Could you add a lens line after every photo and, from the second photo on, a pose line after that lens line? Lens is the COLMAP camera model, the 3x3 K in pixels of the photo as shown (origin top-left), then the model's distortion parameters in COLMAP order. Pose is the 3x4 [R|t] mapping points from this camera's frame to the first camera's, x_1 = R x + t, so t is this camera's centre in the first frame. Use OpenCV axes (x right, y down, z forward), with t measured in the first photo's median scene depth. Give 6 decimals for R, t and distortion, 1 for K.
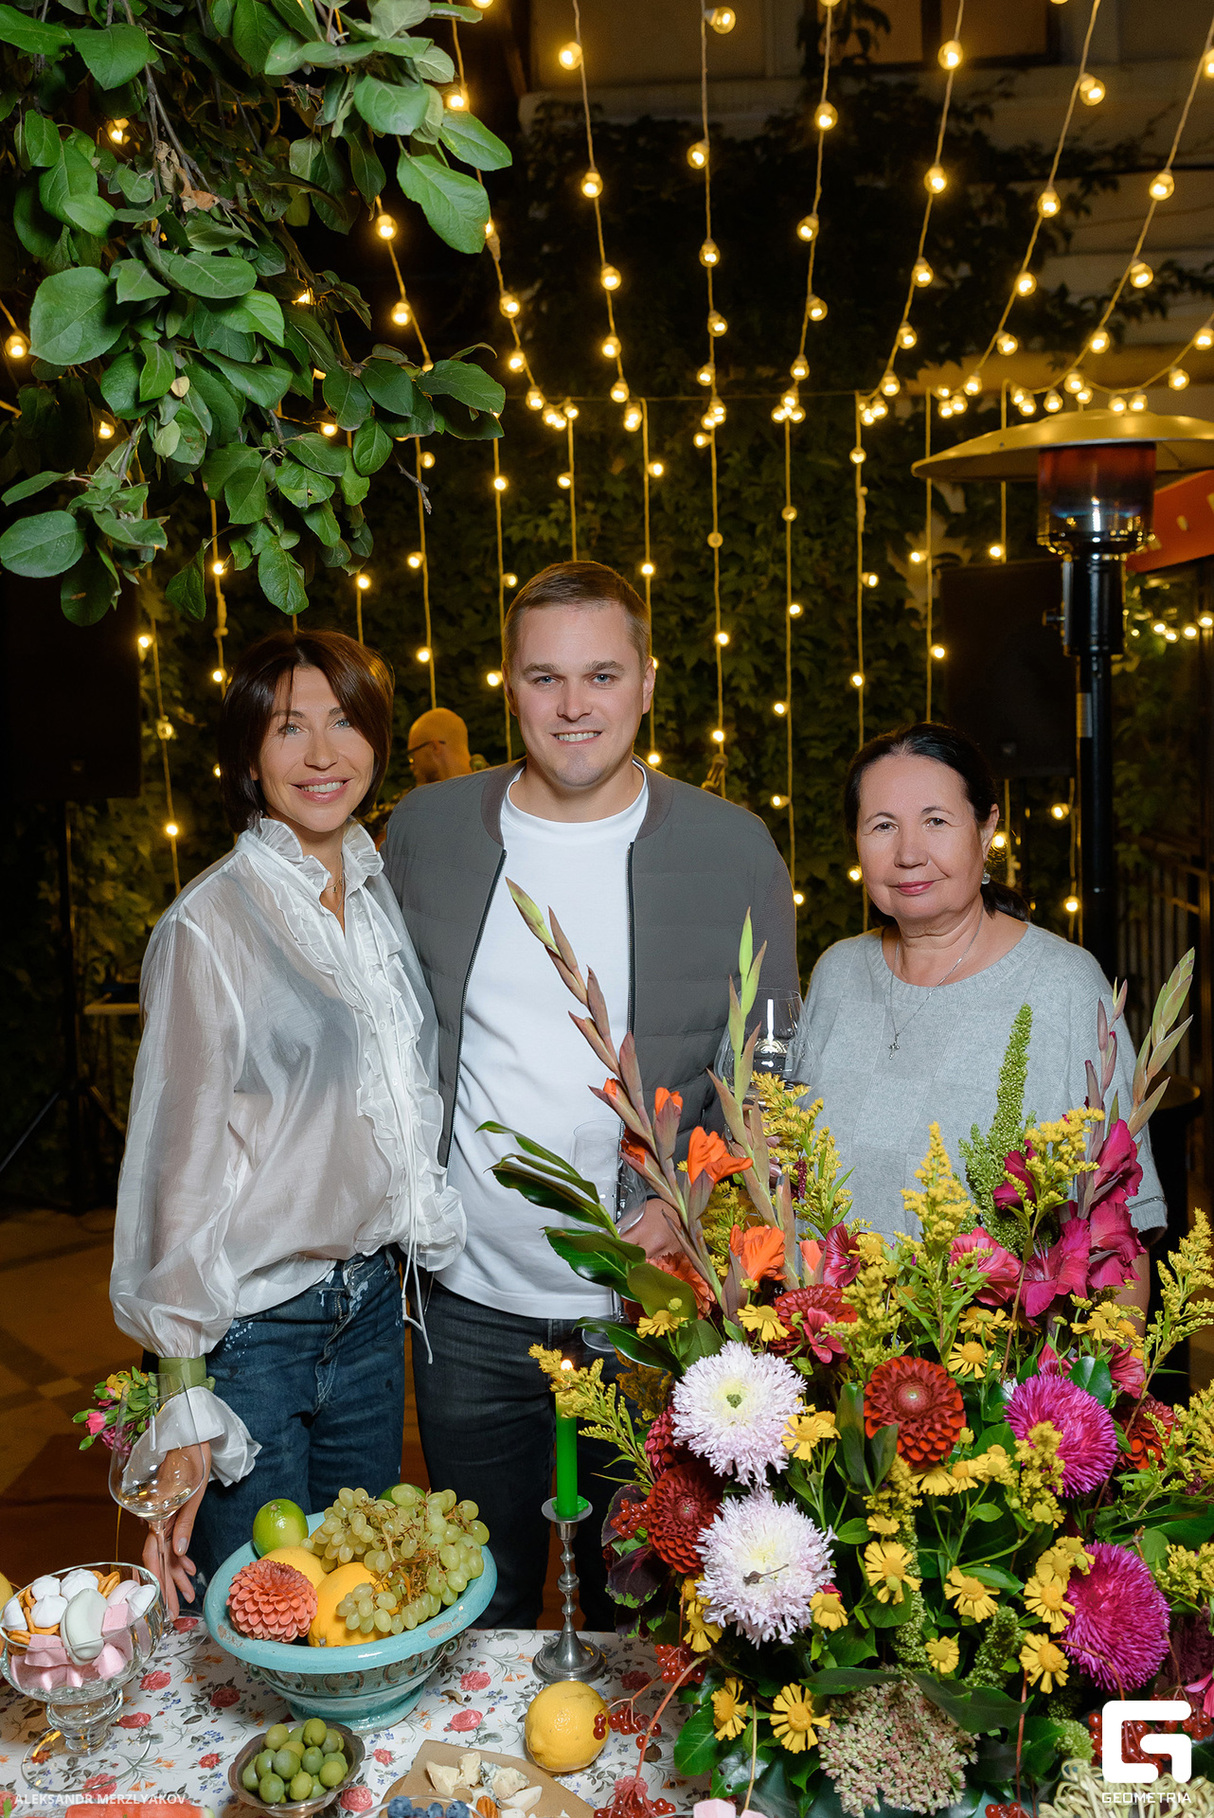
lens RADIAL K [[1695.1, 0, 611.1], [0, 1695.1, 754.9], [0, 0, 1]] dist [0.009908, -0.006333]
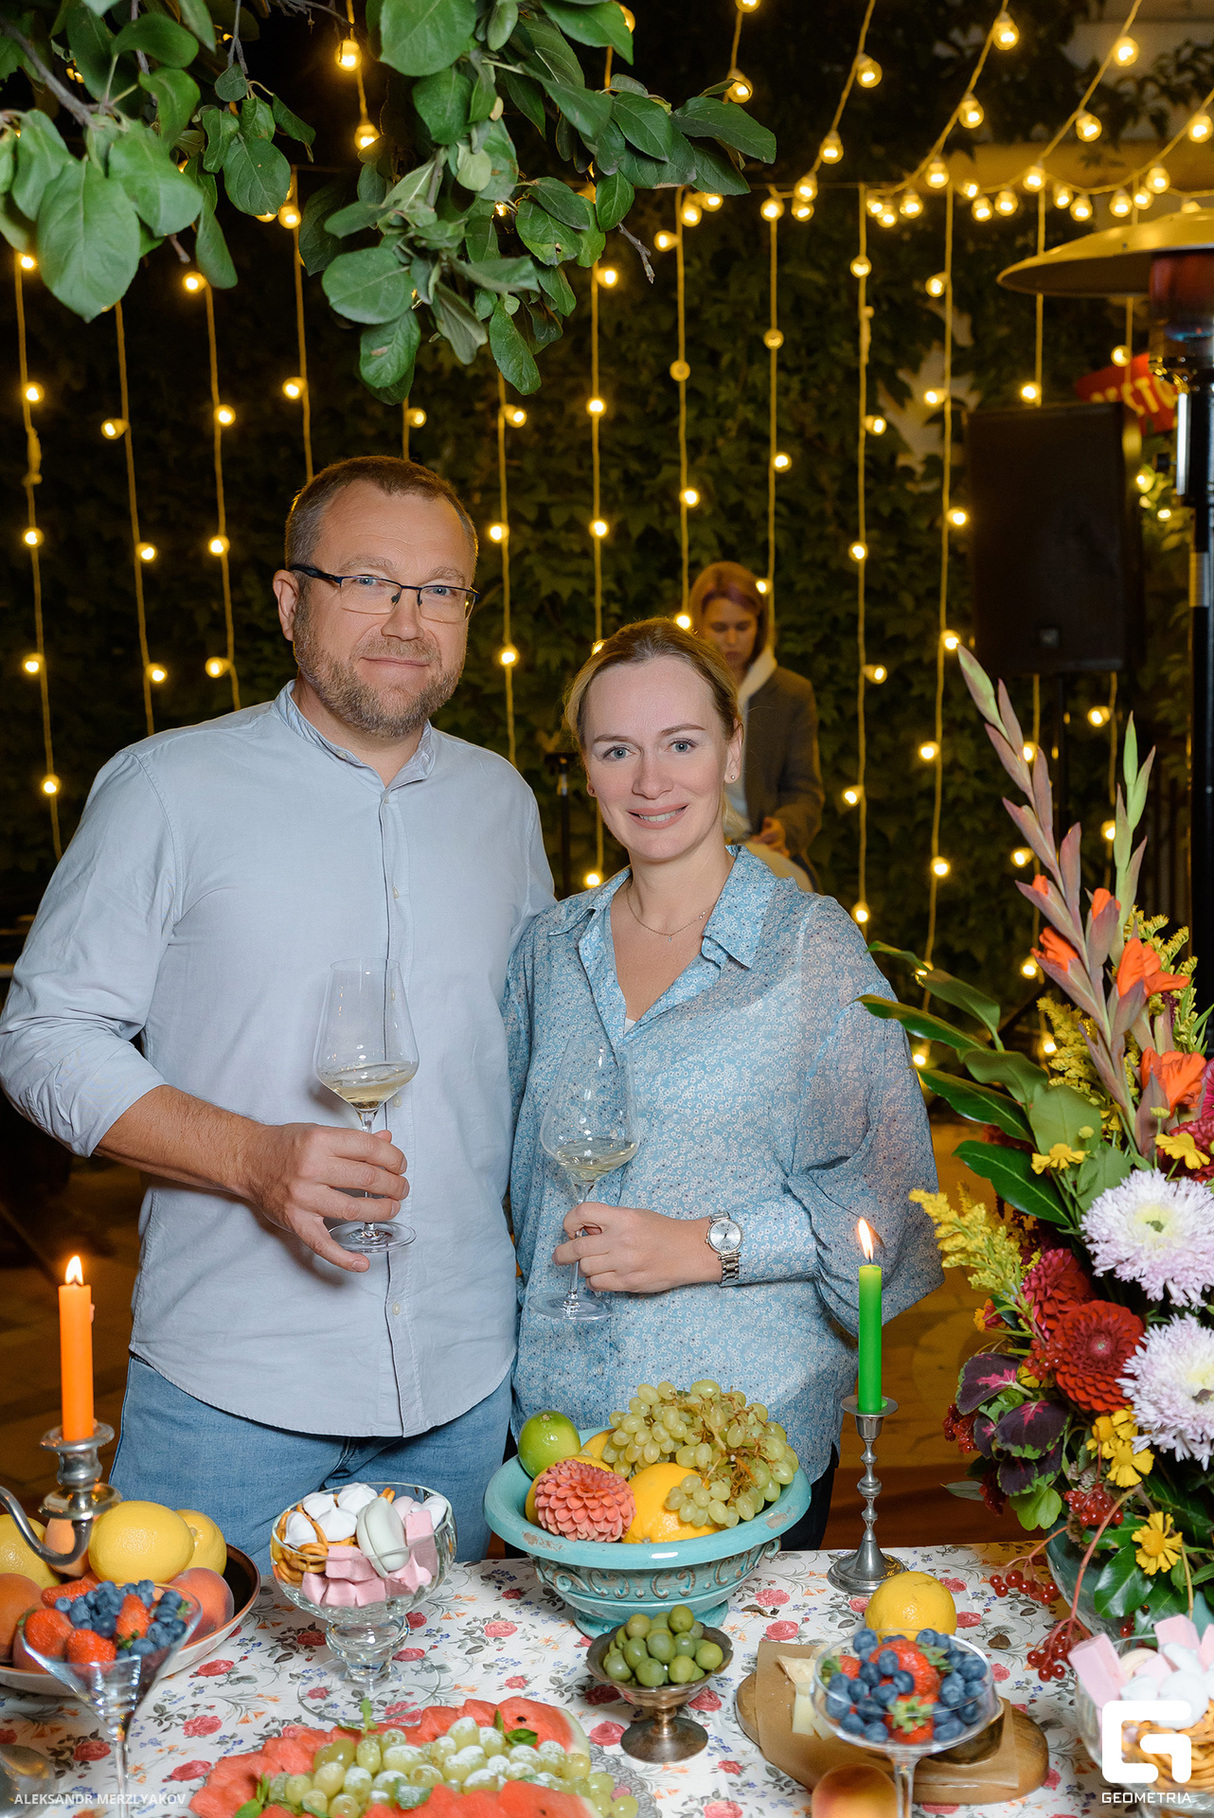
lens RADIAL K [[2253.2, 0, 720.2], [0, 2253.2, 797.1], [0, 0, 1]] dist [0.016958, -0.004105]
pose [[0.988460, -0.006461, 0.151343, -0.138001], [-0.001009, 0.998787, 0.049227, 0.032551], [-0.151477, -0.048812, 0.987255, -0.070747]]
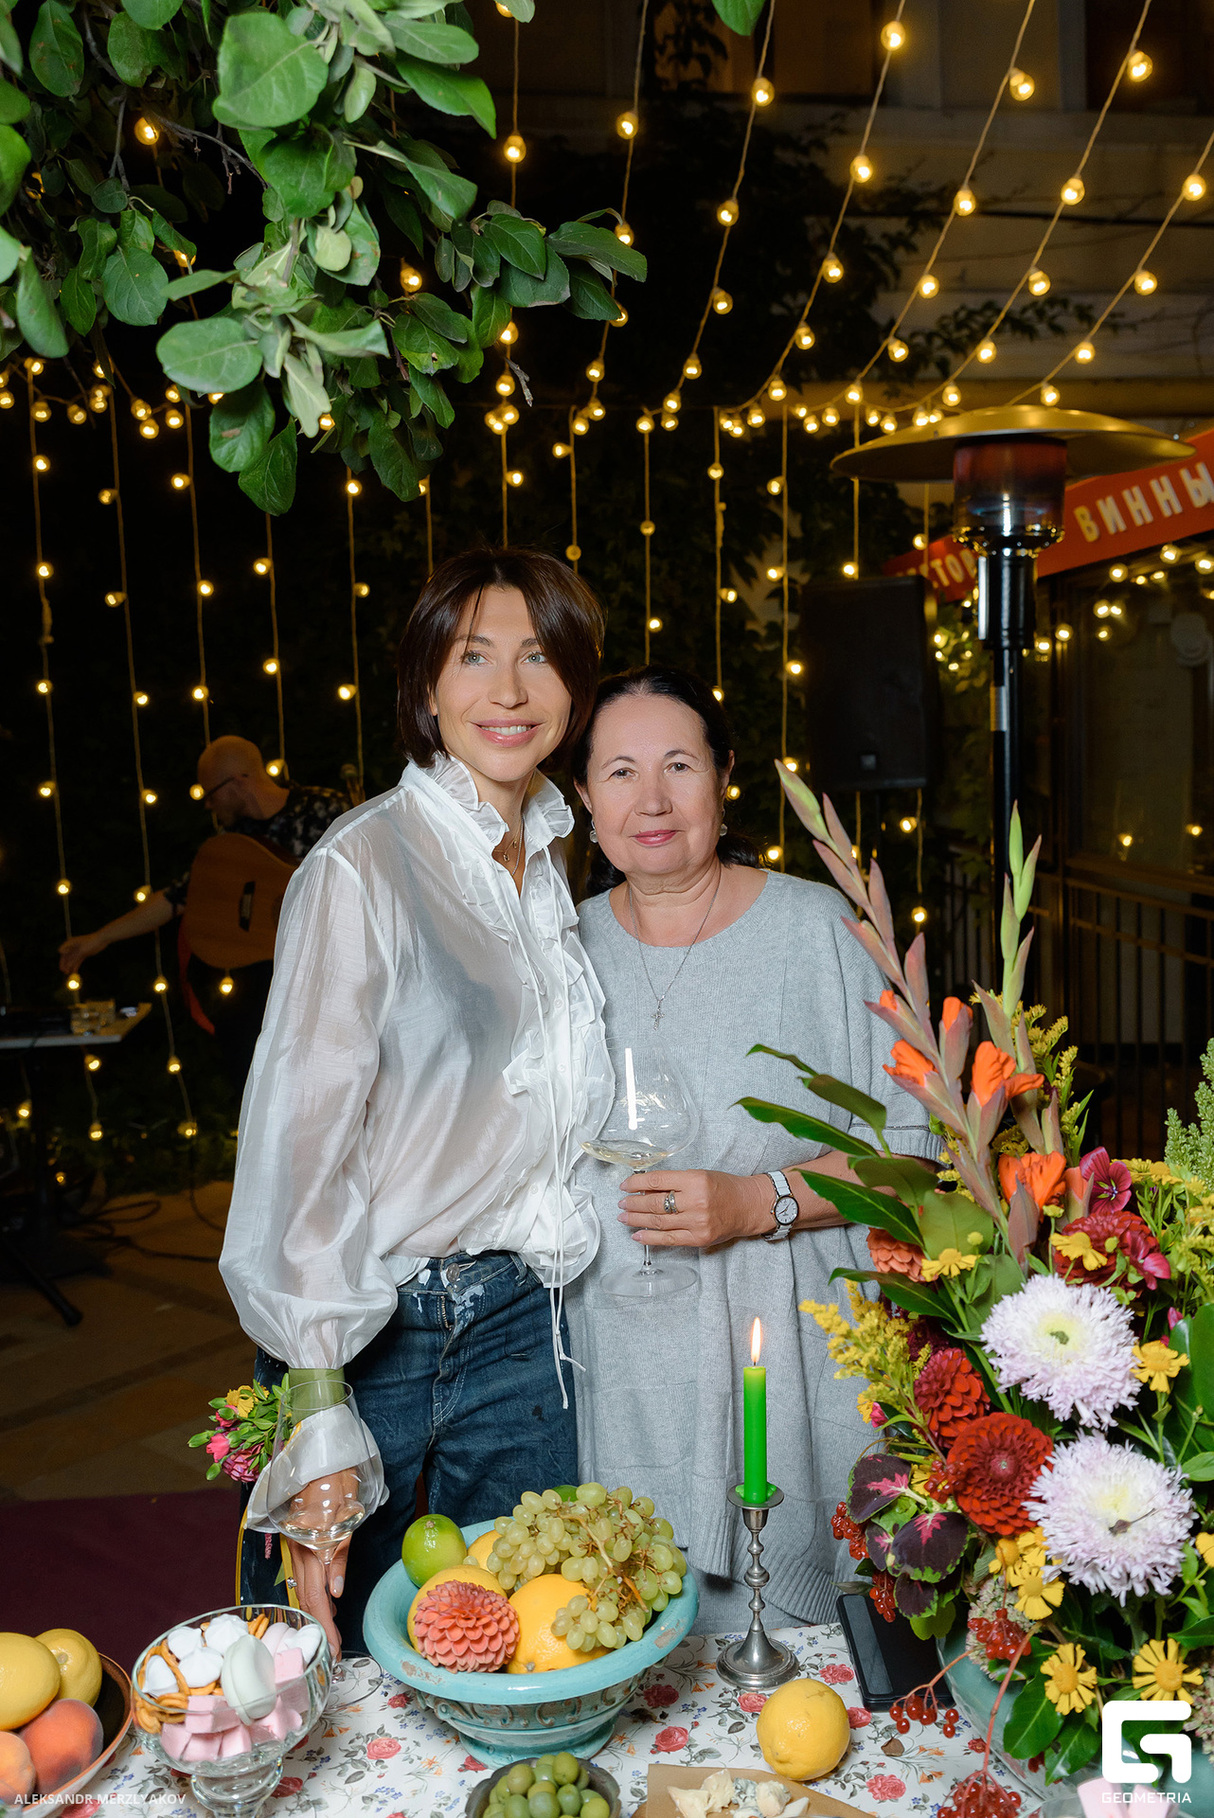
lens RADIAL K [[1653.4, 0, 705.6], [0, 1653.4, 823.0], [0, 0, 1]] dist [-0.014476, 0.017990]
pose [[0.978240, -0.011240, 0.207171, -0.112325], [0.009644, 0.999916, 0.008713, 0.039337], [-0.207252, -0.006525, 0.978266, 0.074906]]
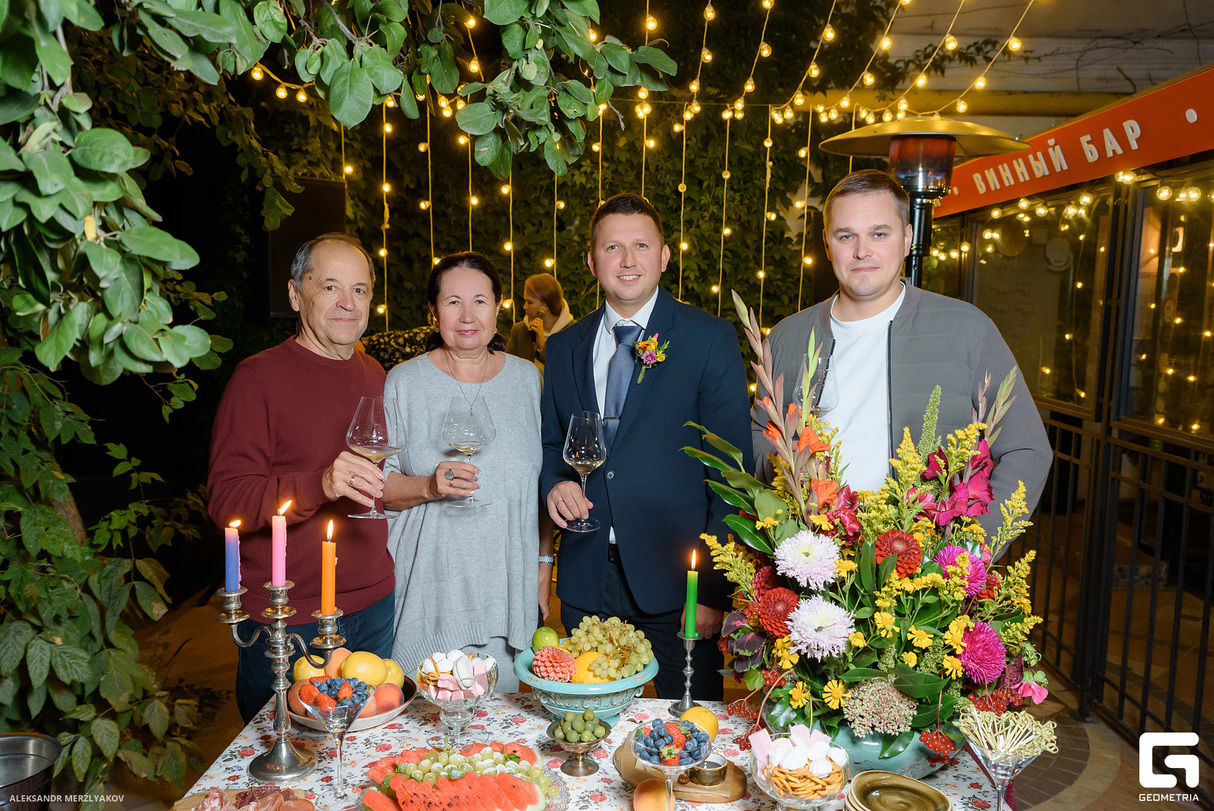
lens RADIAL K [[1046.4, 0, 639.9], [0, 1046.4, 409.2], [0, 0, 1]] dist [-0.015807, -0.001104]
pose [[0.996071, 0.041453, 0.078261, -0.094059], [-0.046556, 0.996828, 0.064550, 0.050517], [-0.075337, -0.067940, 0.994841, -0.098336]]
